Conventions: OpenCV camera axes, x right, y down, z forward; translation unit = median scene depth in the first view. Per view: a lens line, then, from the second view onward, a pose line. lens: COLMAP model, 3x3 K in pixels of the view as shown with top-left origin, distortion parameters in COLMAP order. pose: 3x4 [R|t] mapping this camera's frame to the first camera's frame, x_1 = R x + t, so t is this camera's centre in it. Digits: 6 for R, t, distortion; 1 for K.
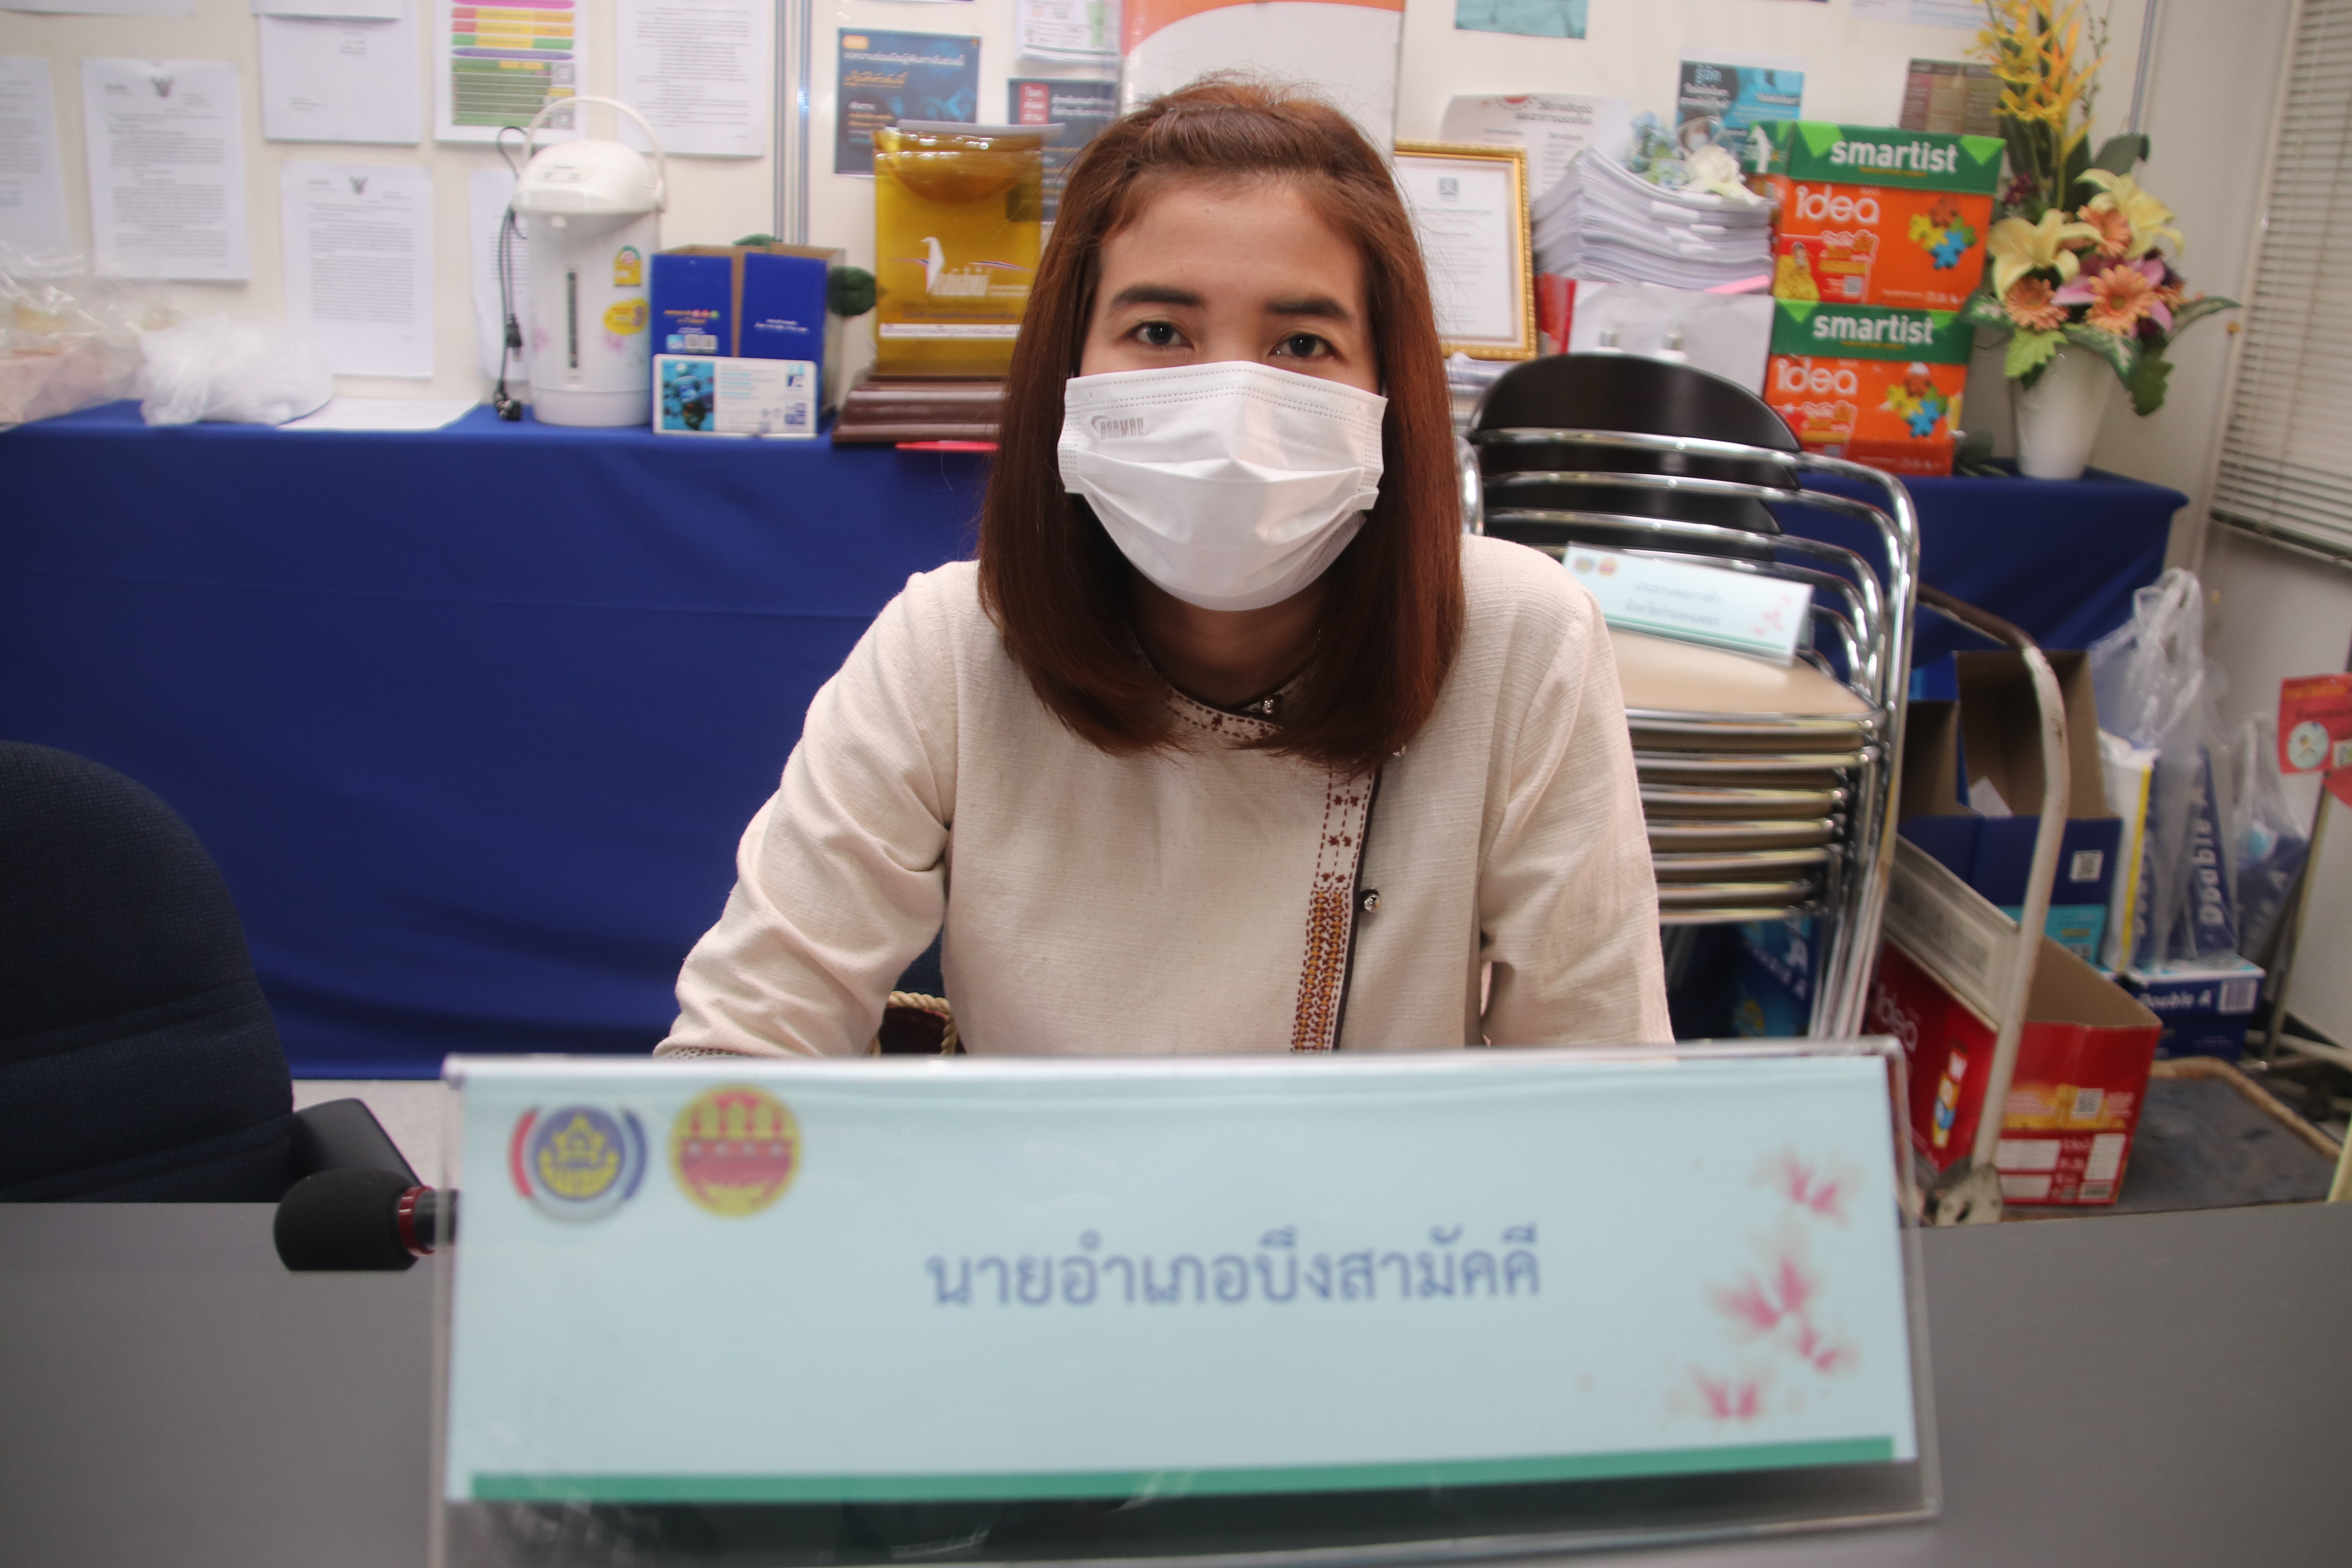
lens RADIAL K [[1940.3, 0, 1200.1], [0, 1940.3, 788.5], [0, 0, 1]] dist [-0.163142, 0.117206]
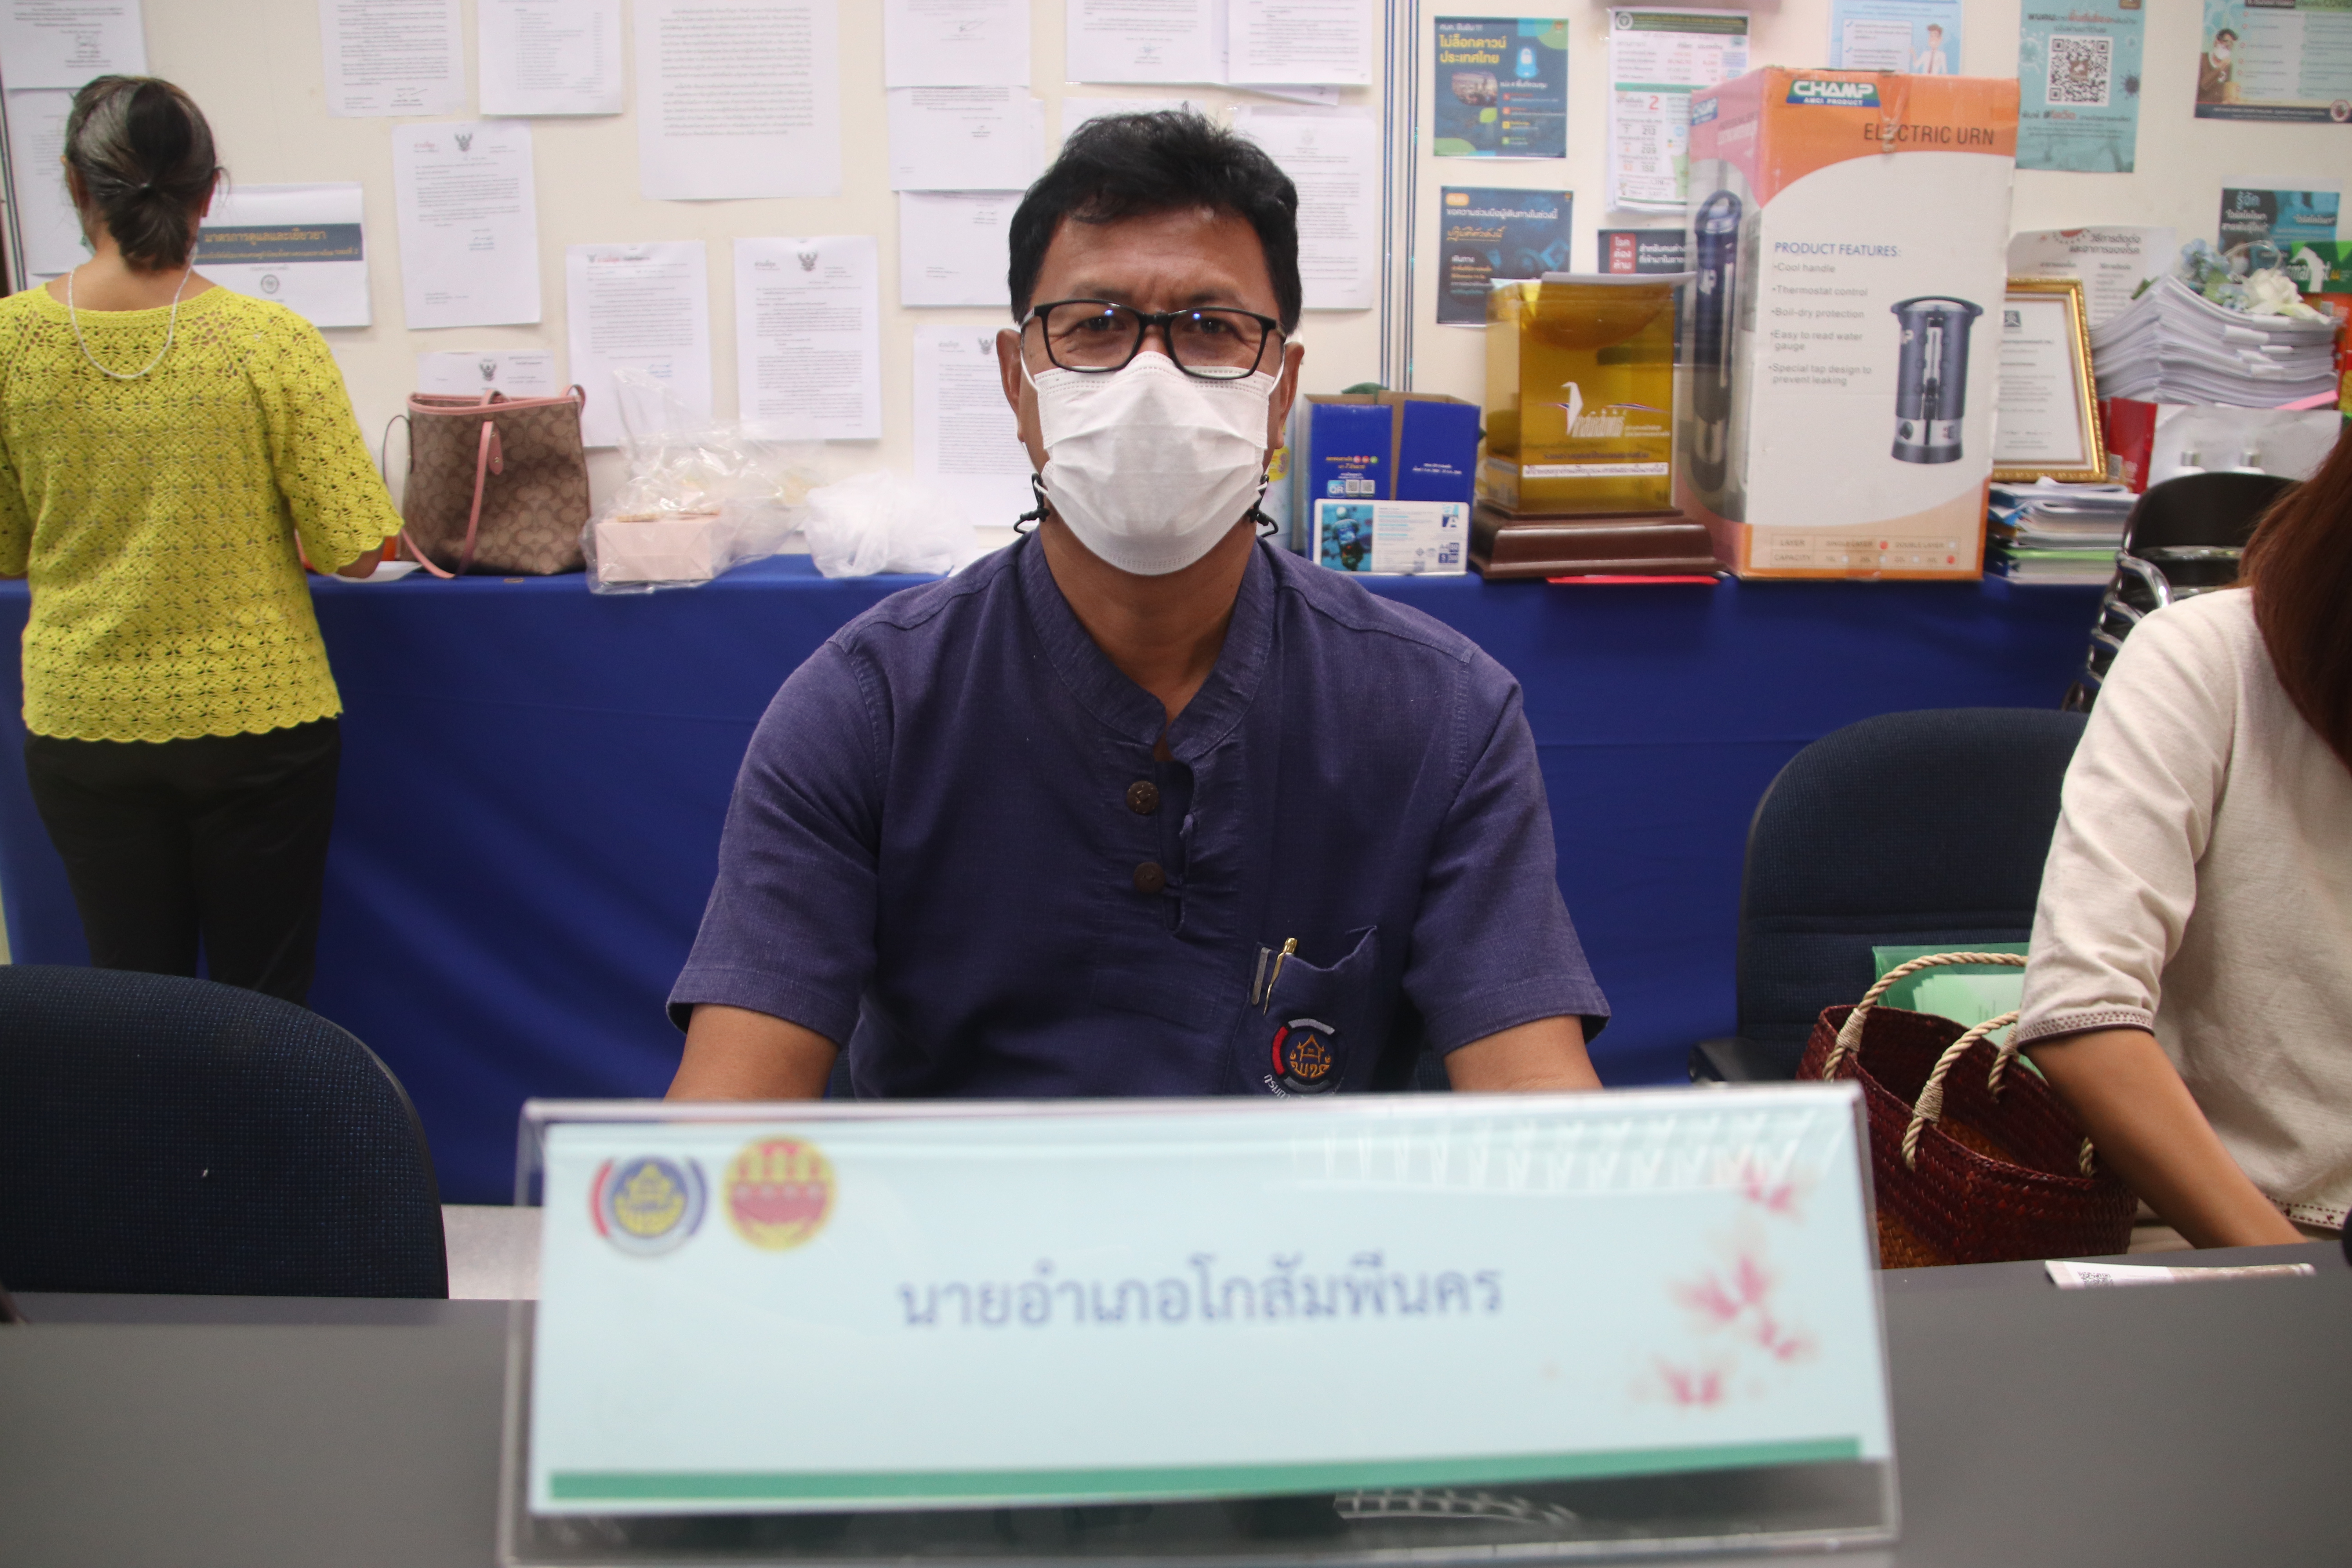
lens RADIAL K [[1940.3, 0, 1200.1], [0, 1940.3, 788.5], [0, 0, 1]] dist [-0.163142, 0.117206]
pose [[0.995665, -0.028544, -0.088520, -0.239480], [0.022488, 0.997386, -0.068675, 0.001768], [0.090249, 0.066387, 0.993704, -0.046318]]
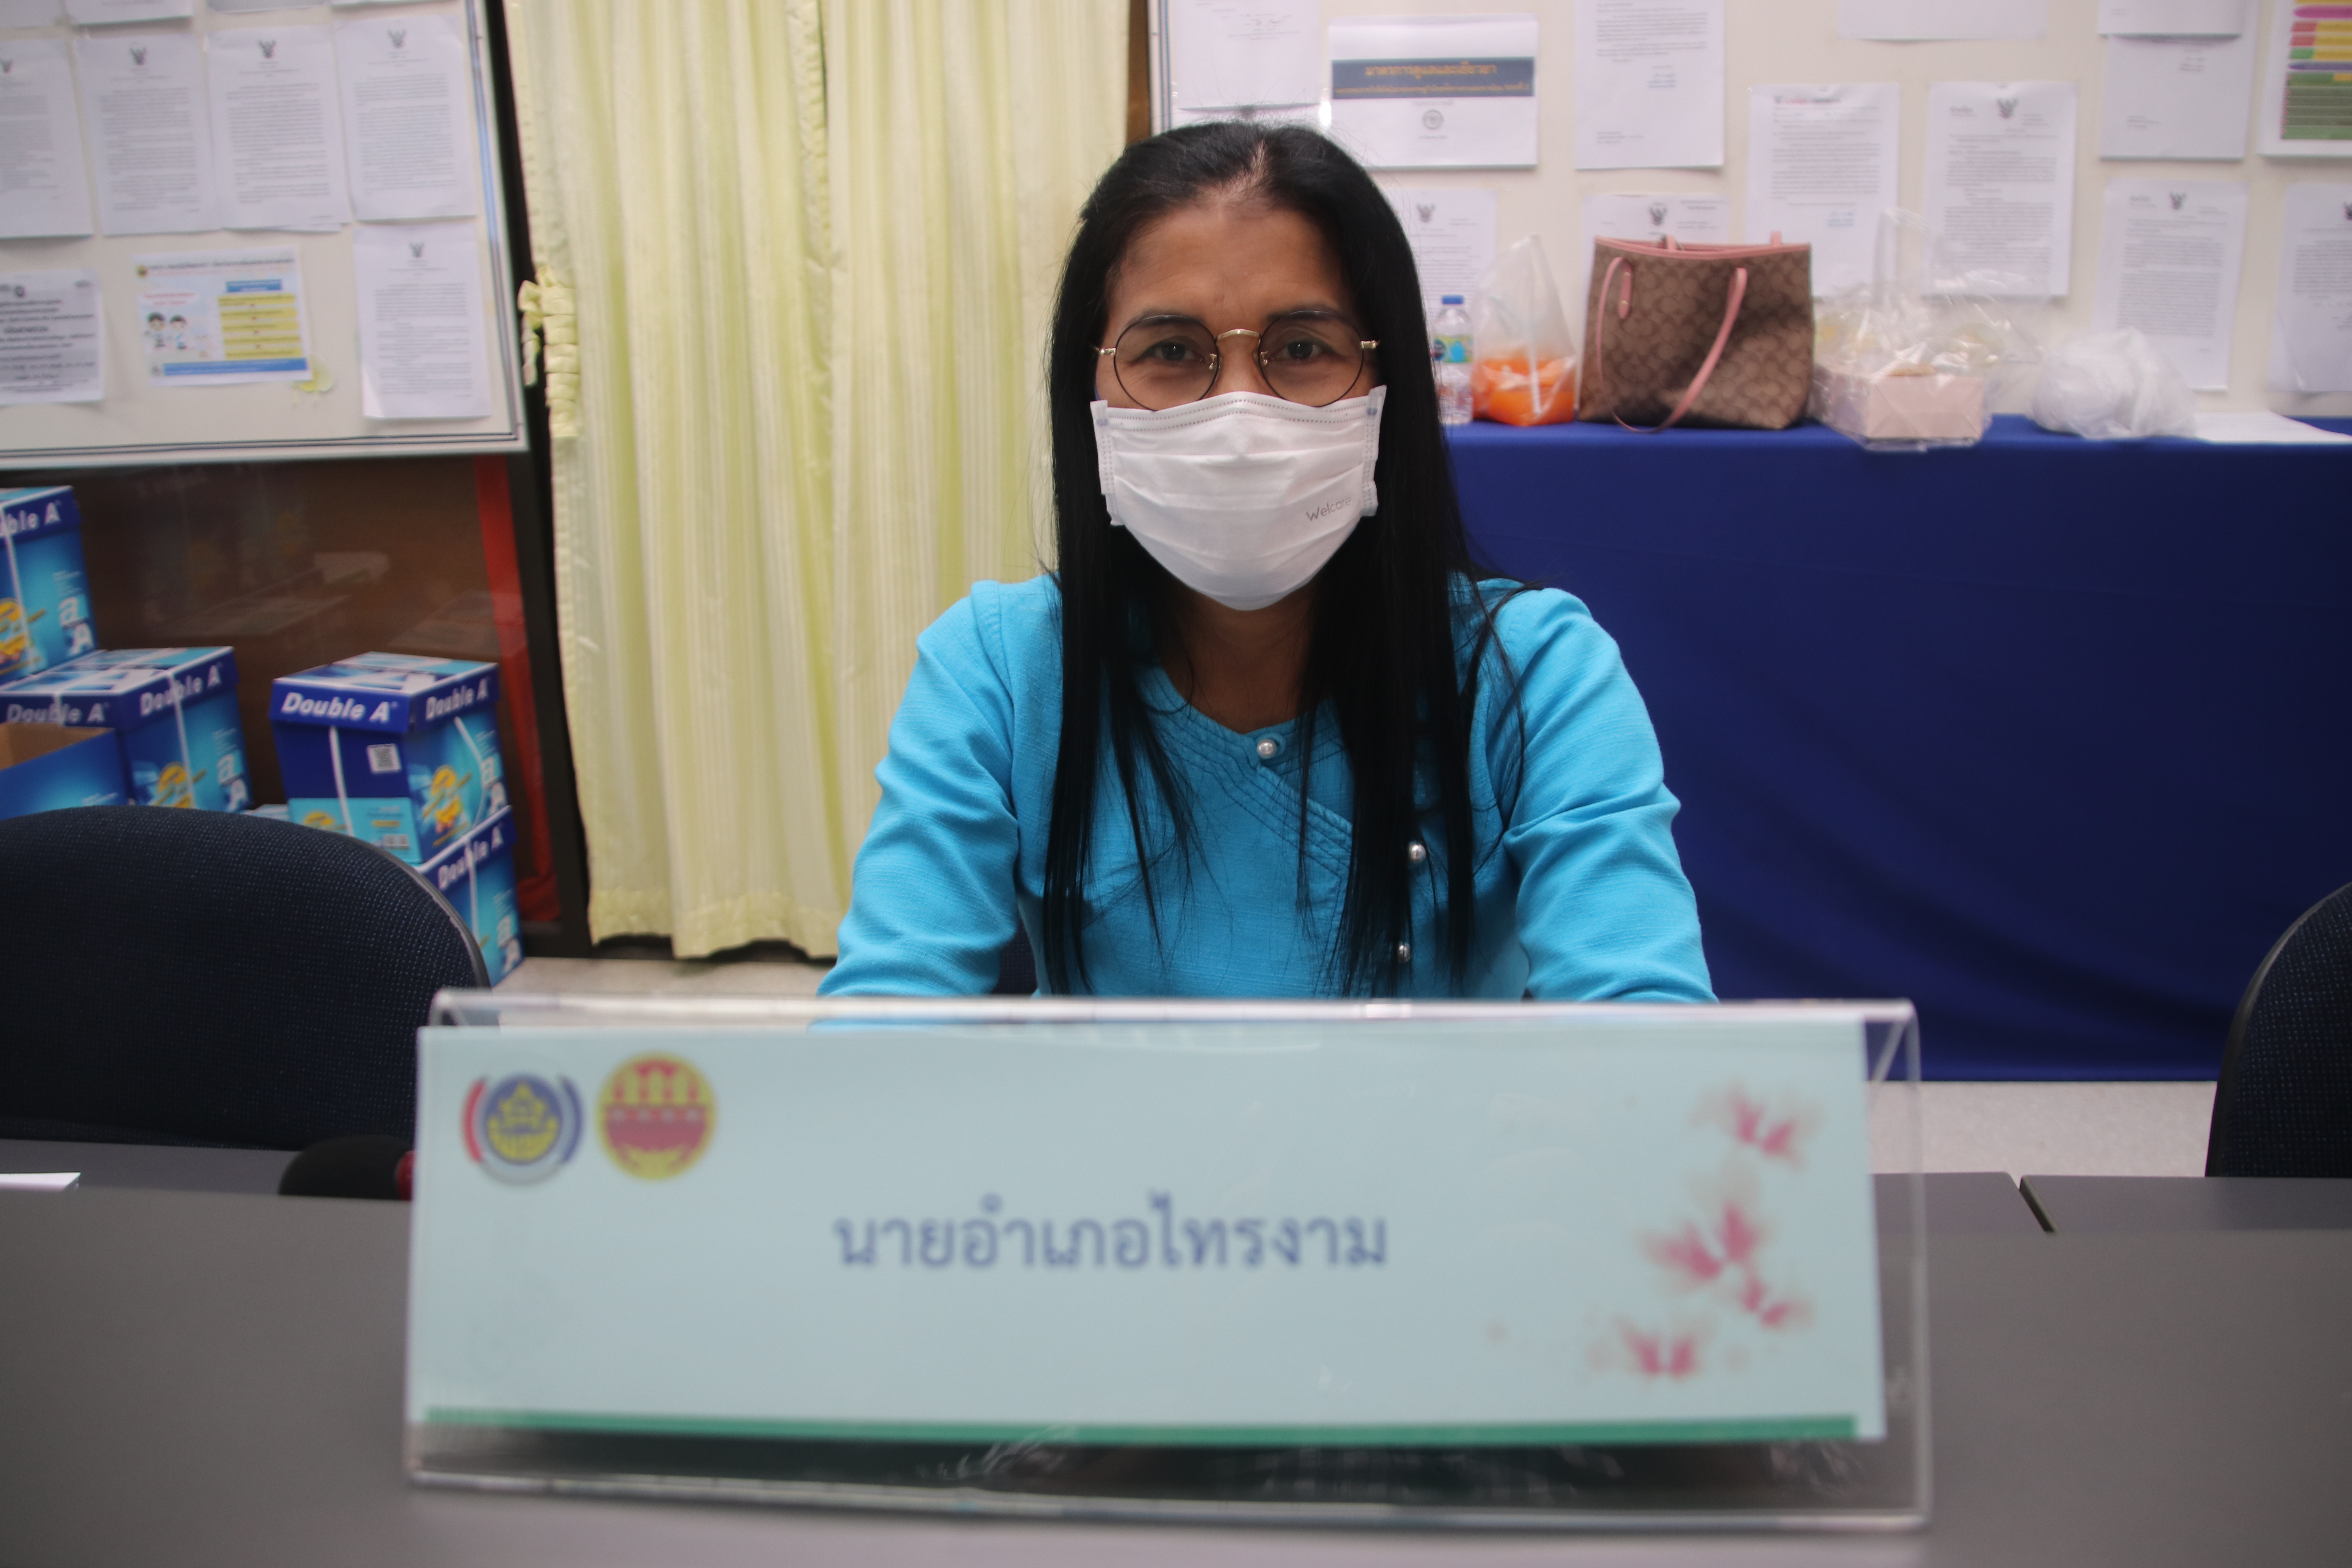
lens RADIAL K [[1940.3, 0, 1200.1], [0, 1940.3, 788.5], [0, 0, 1]] dist [-0.163142, 0.117206]
pose [[0.977369, -0.004329, -0.211497, -0.749287], [0.003639, 0.999987, -0.003651, -0.001864], [0.211510, 0.002798, 0.977372, -0.096431]]
